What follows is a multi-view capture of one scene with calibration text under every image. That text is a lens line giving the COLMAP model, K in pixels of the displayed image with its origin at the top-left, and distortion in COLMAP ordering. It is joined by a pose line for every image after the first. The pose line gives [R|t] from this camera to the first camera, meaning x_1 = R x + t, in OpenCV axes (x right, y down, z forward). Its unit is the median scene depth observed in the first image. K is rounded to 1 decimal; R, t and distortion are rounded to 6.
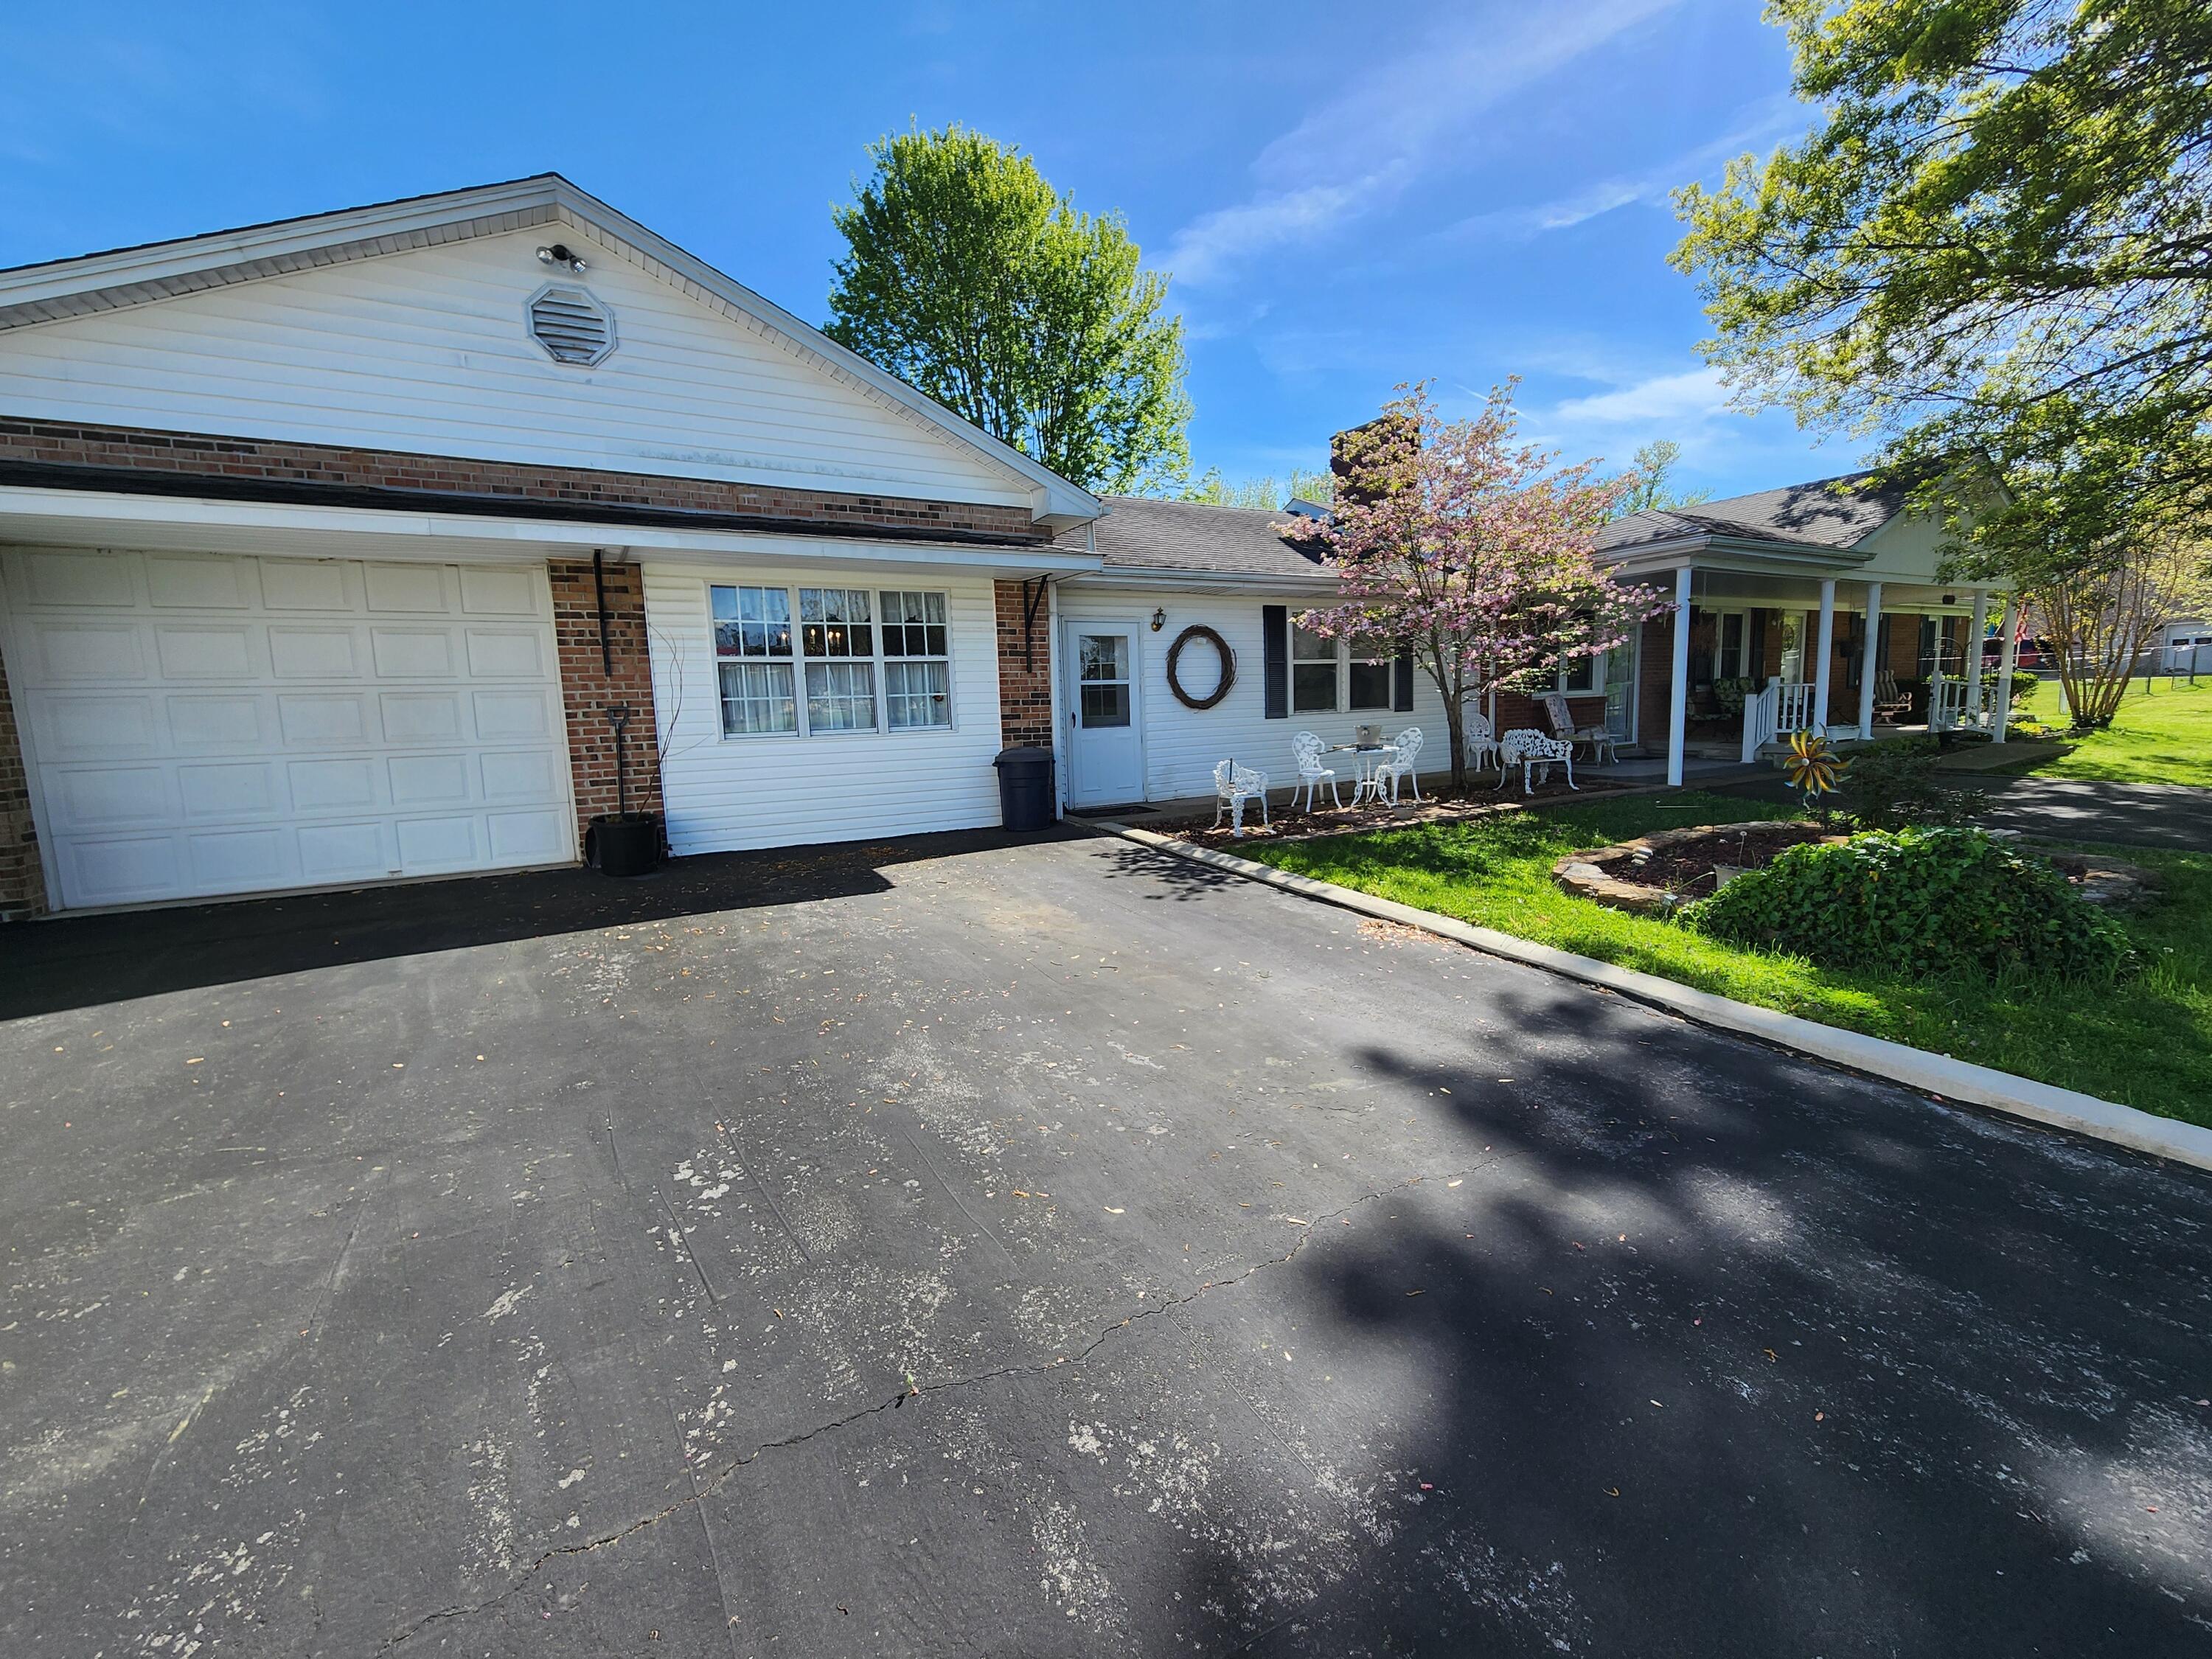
lens RADIAL K [[895.6, 0, 1115.9], [0, 895.6, 820.3], [0, 0, 1]] dist [0.000479, -0.000153]
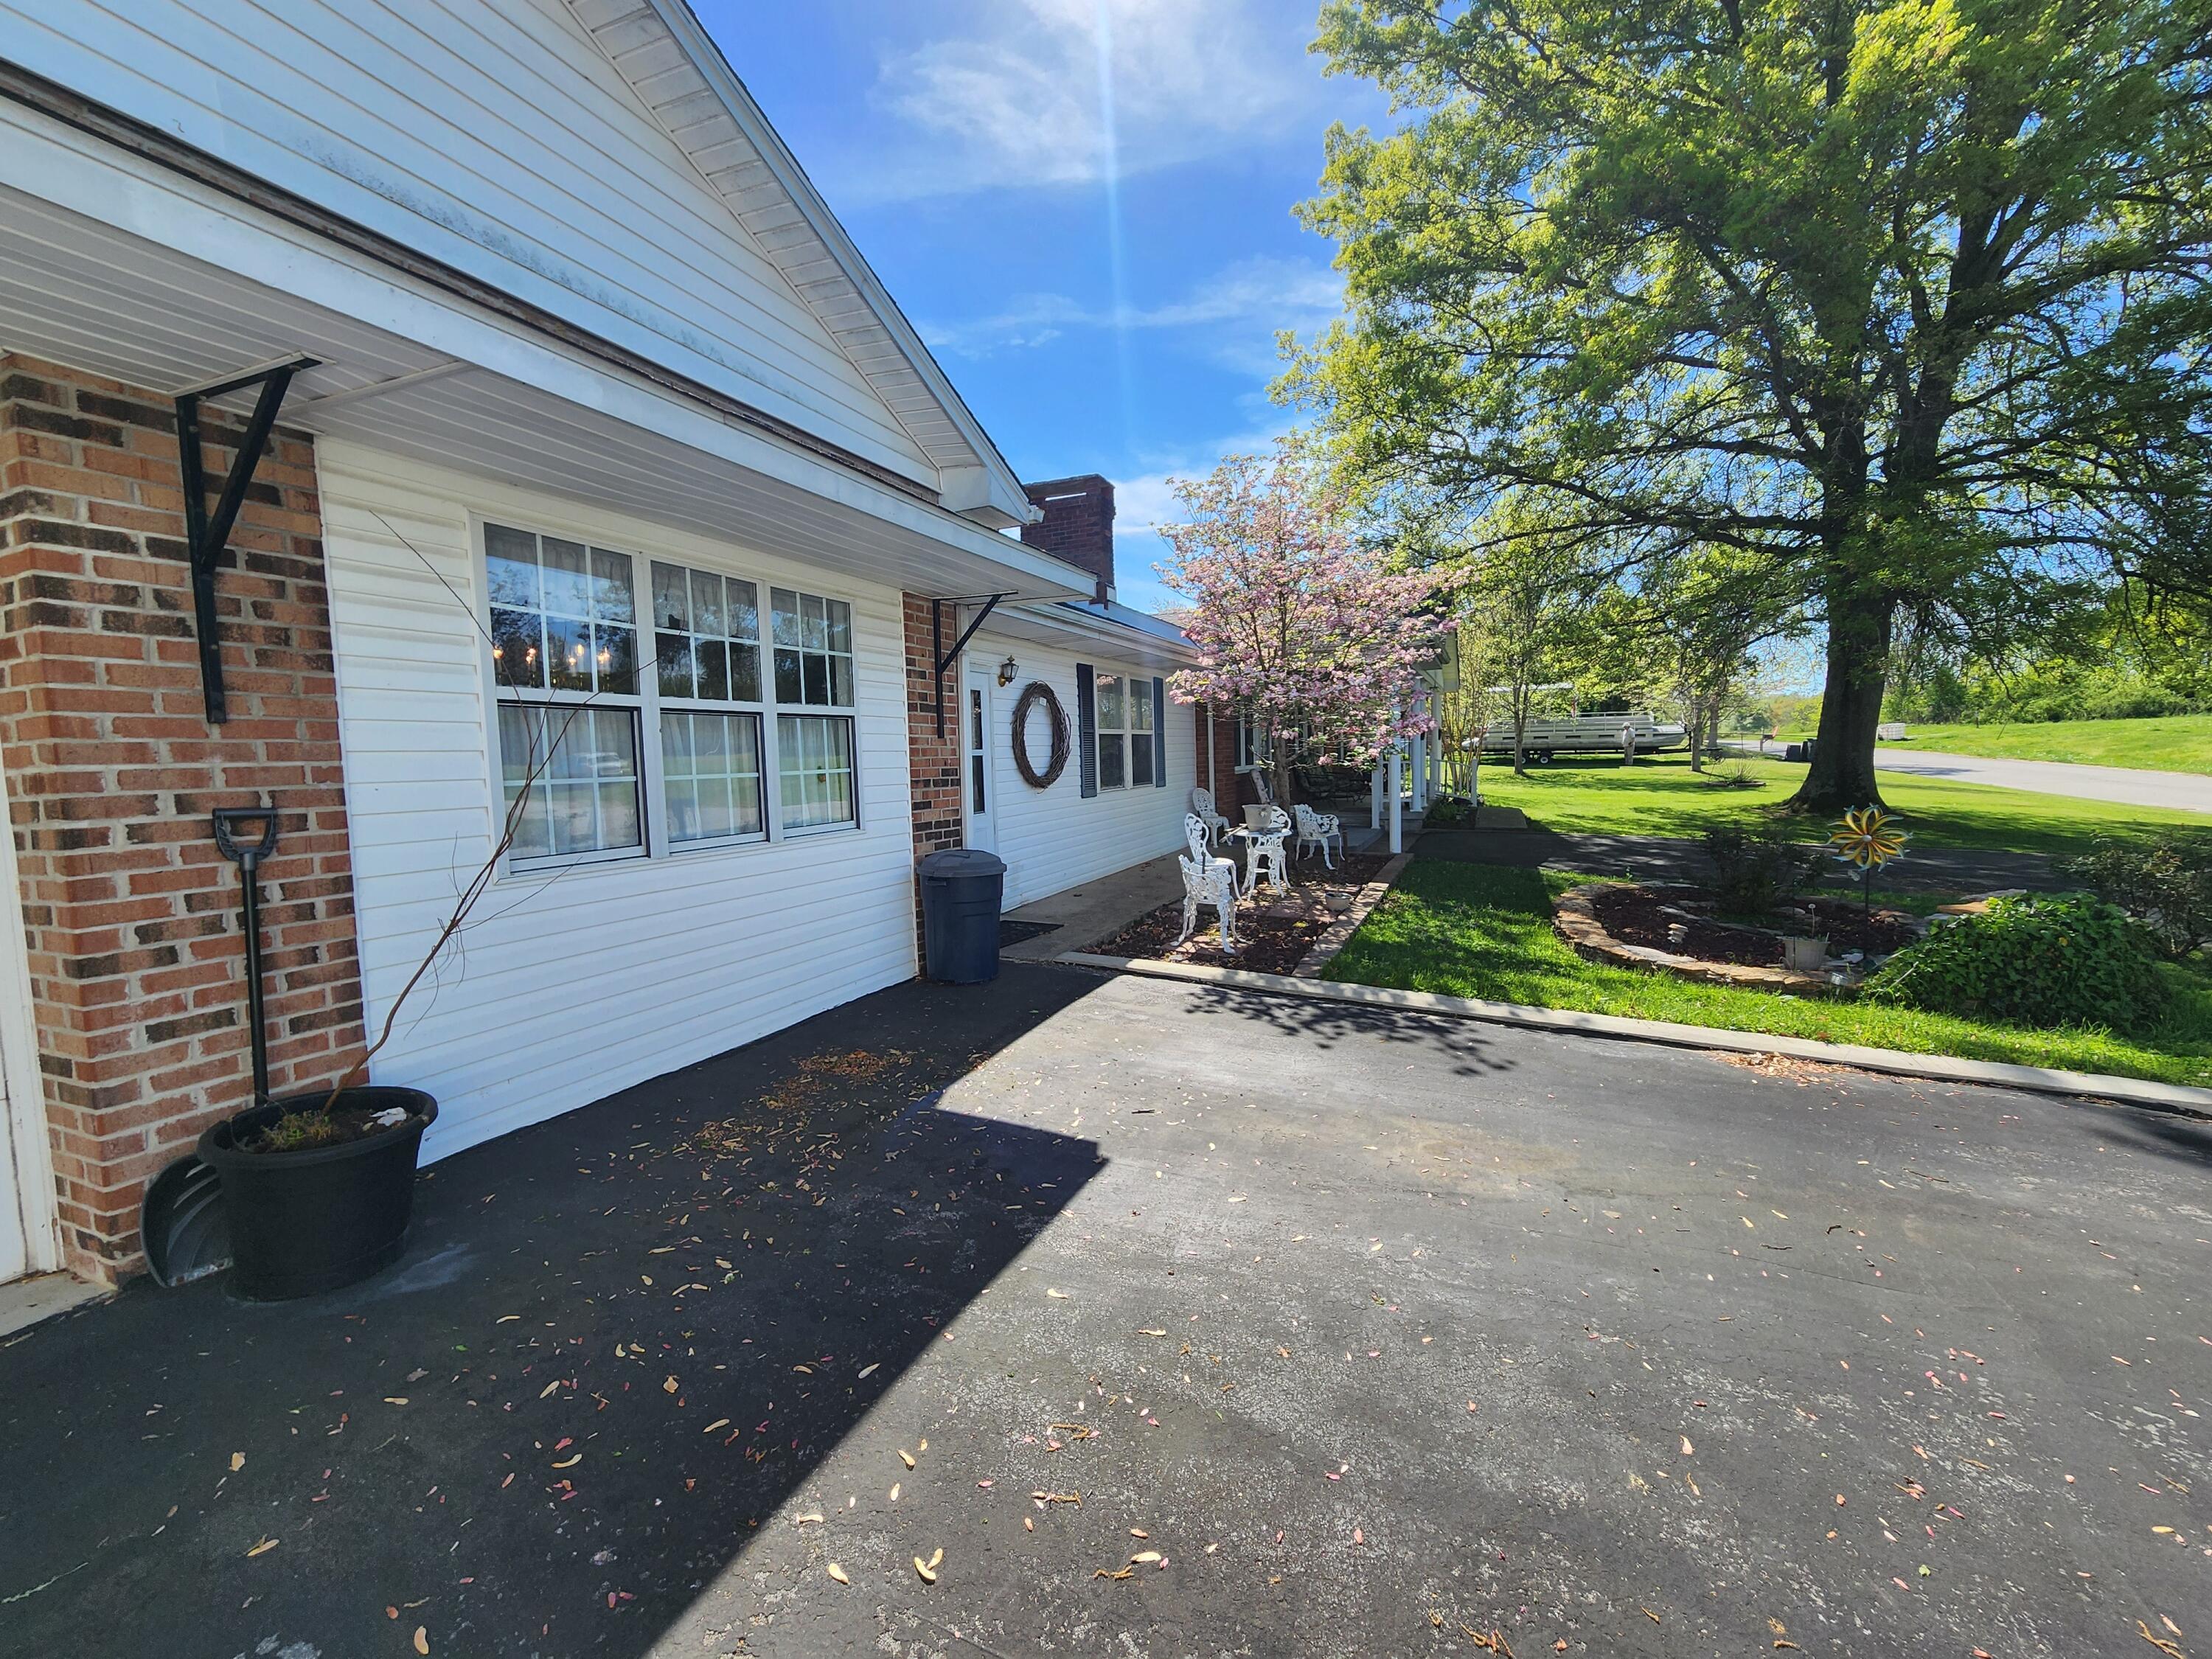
lens RADIAL K [[895.6, 0, 1102.6], [0, 895.6, 824.6], [0, 0, 1]] dist [0.000479, -0.000153]
pose [[0.802431, -0.032600, 0.595854, -0.487831], [0.074220, 0.996206, -0.045447, -0.076730], [-0.592112, 0.080692, 0.801806, 0.498071]]
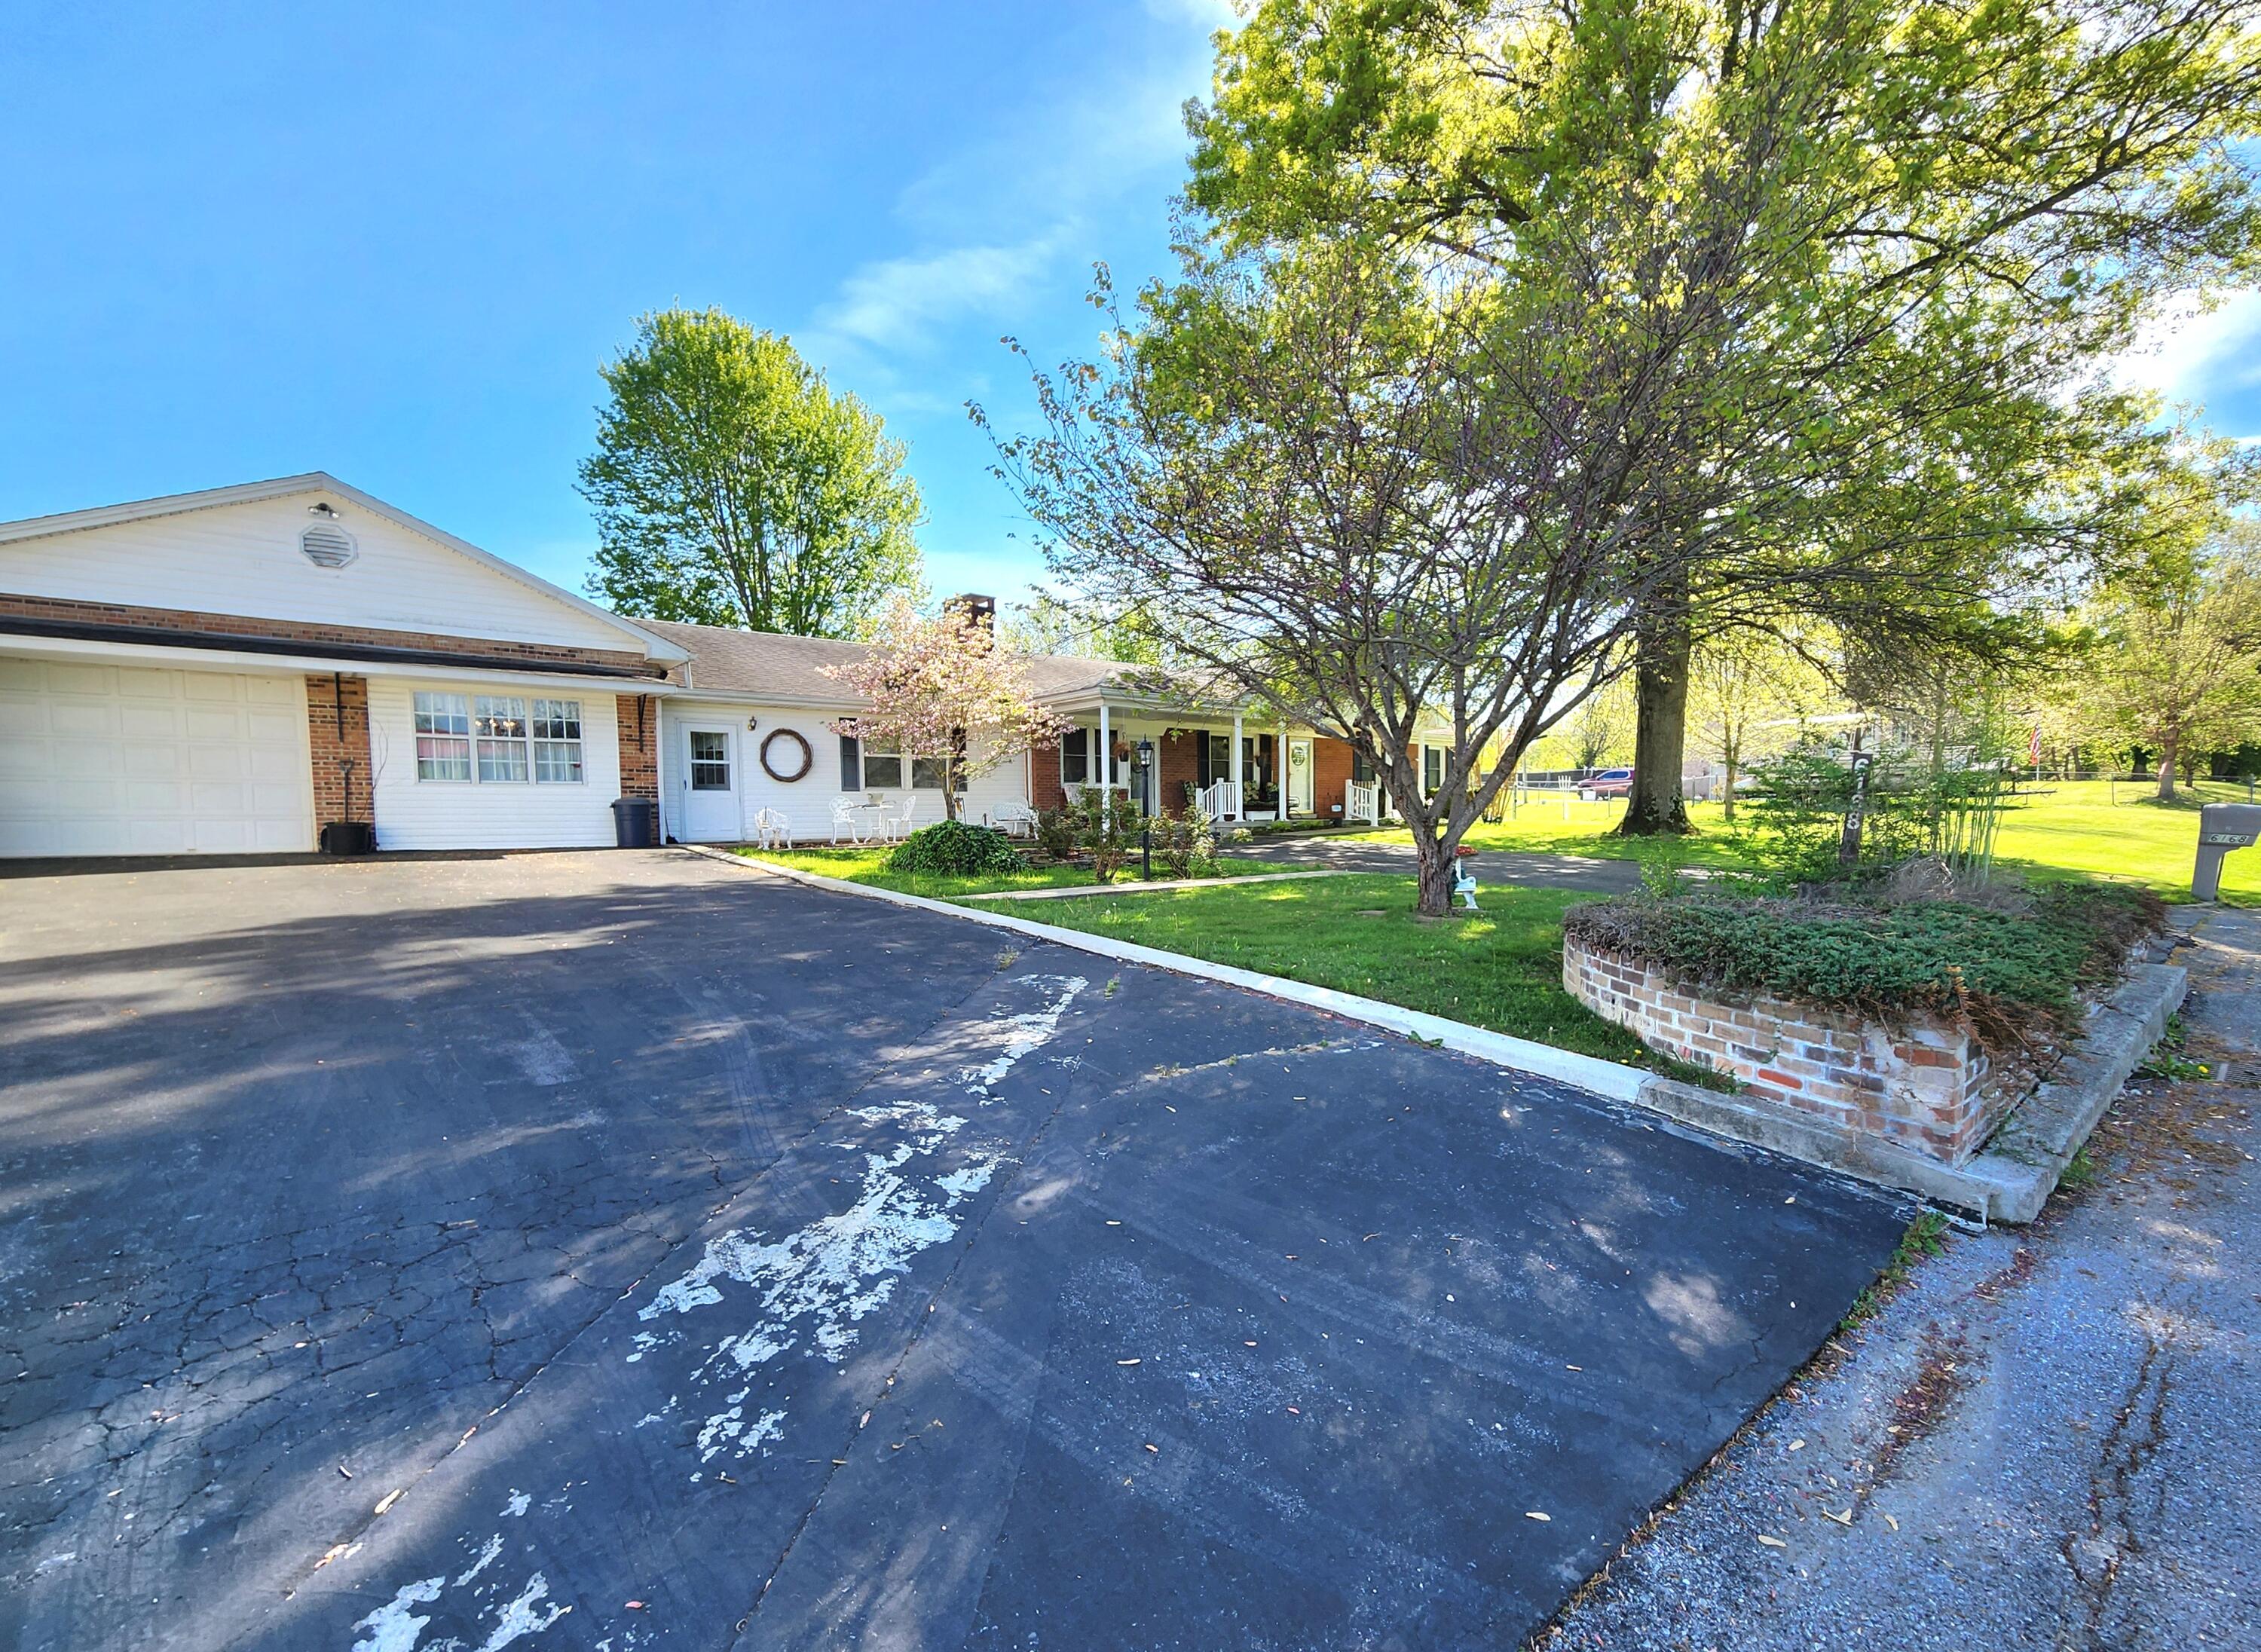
lens RADIAL K [[977.3, 0, 1194.4], [0, 977.3, 881.2], [0, 0, 1]] dist [0.001033, 0.000137]
pose [[0.982181, 0.013486, 0.187453, 0.689314], [-0.001666, 0.998007, -0.063076, 0.220278], [-0.187930, 0.061640, 0.980246, -1.125978]]
